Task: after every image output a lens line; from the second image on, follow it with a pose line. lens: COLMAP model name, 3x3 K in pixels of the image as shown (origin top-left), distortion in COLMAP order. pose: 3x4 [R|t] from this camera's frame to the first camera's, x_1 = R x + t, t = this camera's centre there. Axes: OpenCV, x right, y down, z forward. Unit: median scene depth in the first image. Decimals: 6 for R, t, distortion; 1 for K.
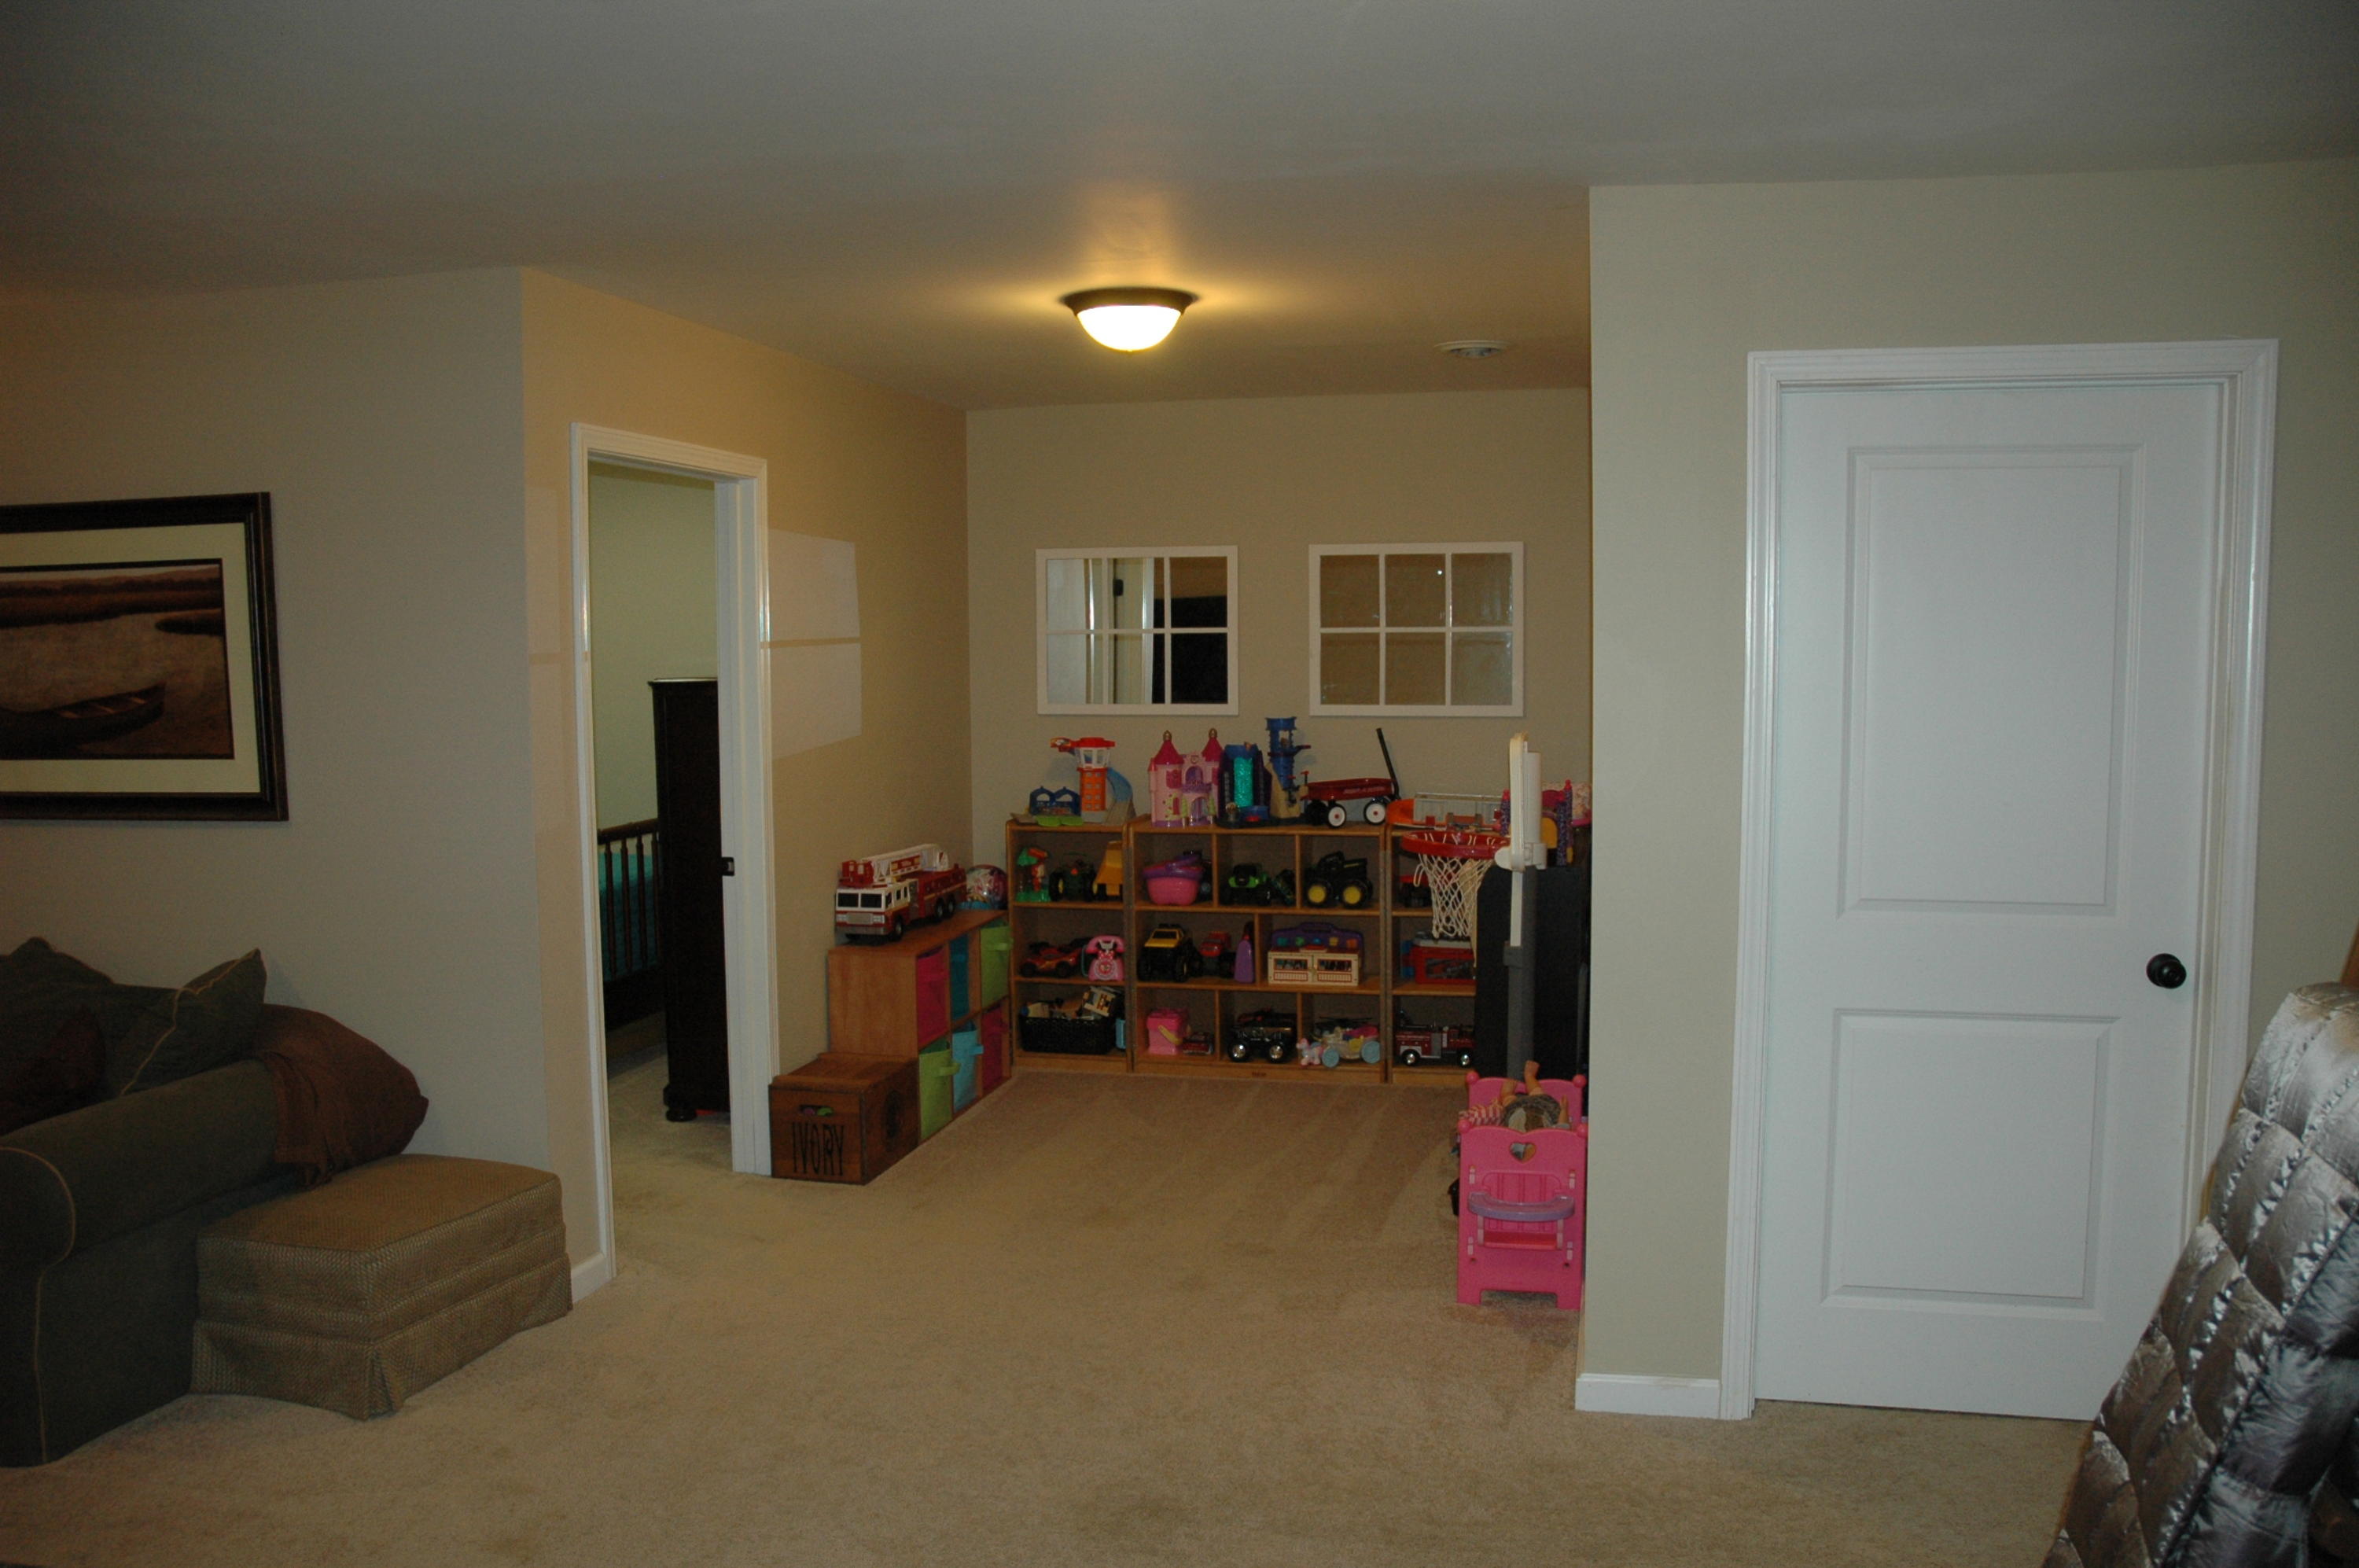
lens RADIAL K [[1860.2, 0, 1170.8], [0, 1860.2, 794.3], [0, 0, 1]] dist [-0.164938, 0.167622]
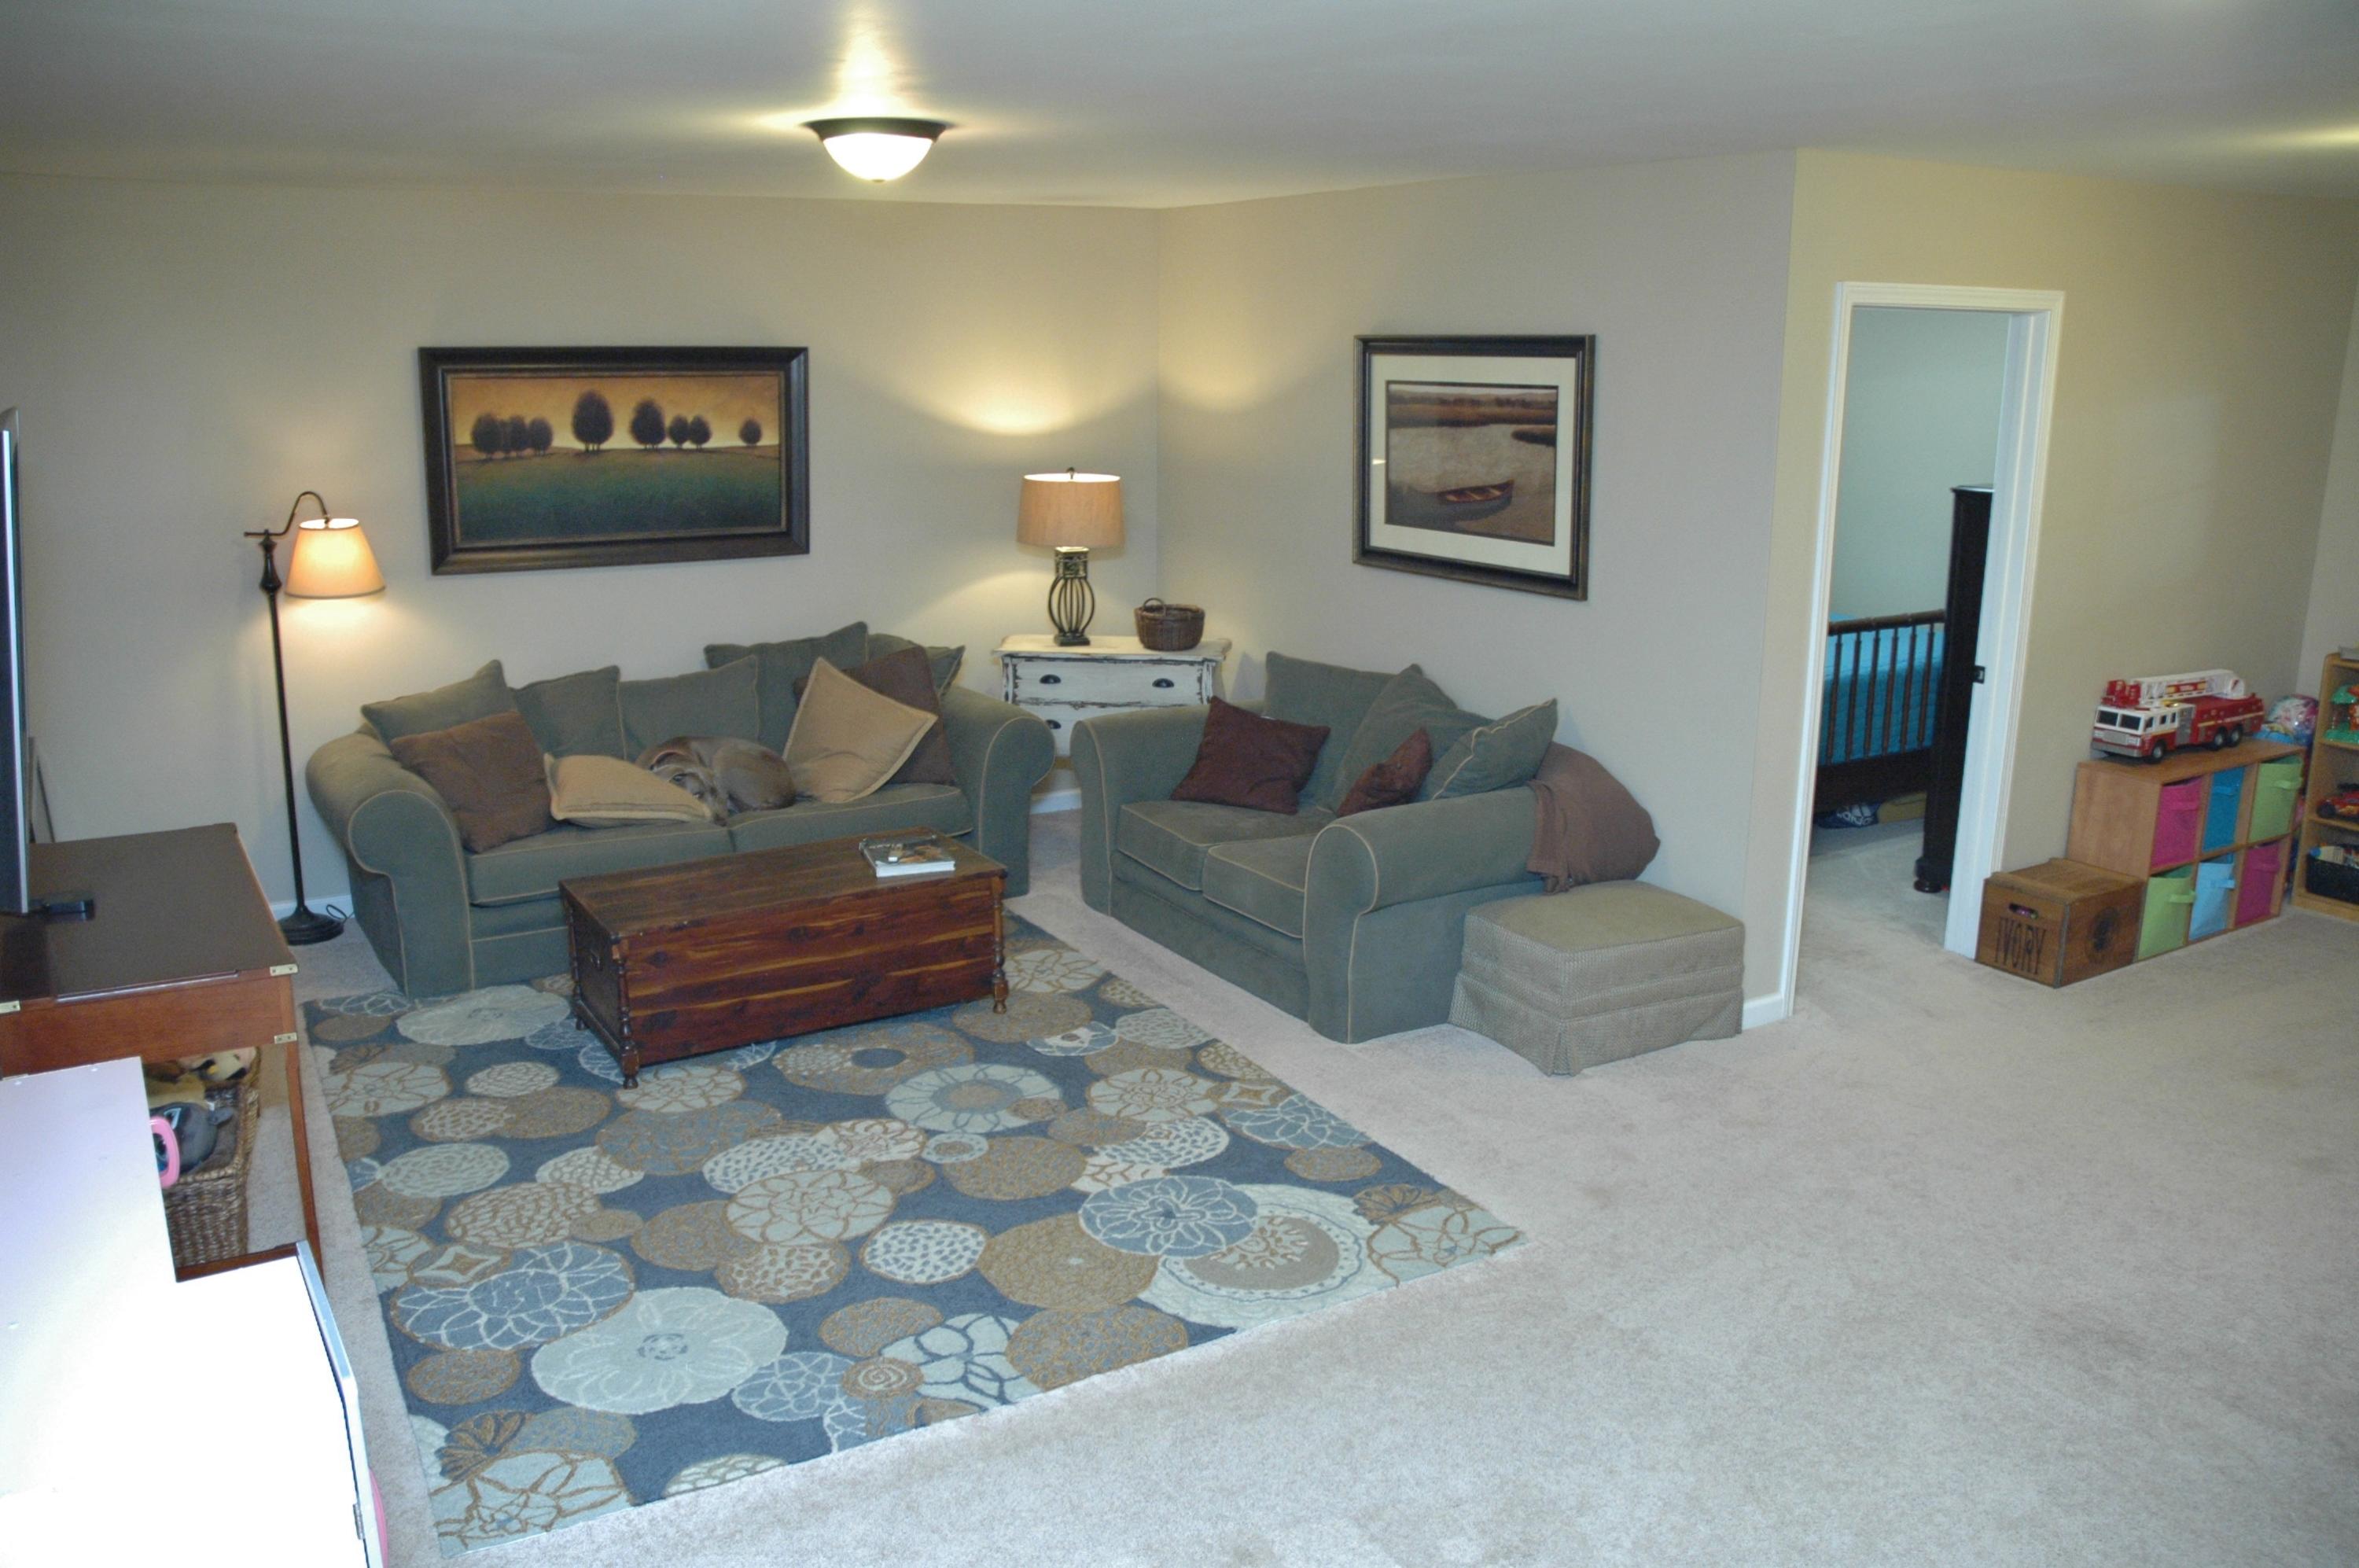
lens RADIAL K [[1860.2, 0, 1170.8], [0, 1860.2, 794.3], [0, 0, 1]] dist [-0.164938, 0.167622]
pose [[0.707152, 0.179889, -0.683795, 0.199521], [-0.065657, 0.979622, 0.189813, -0.076253], [0.704006, -0.089330, 0.704553, -0.109690]]
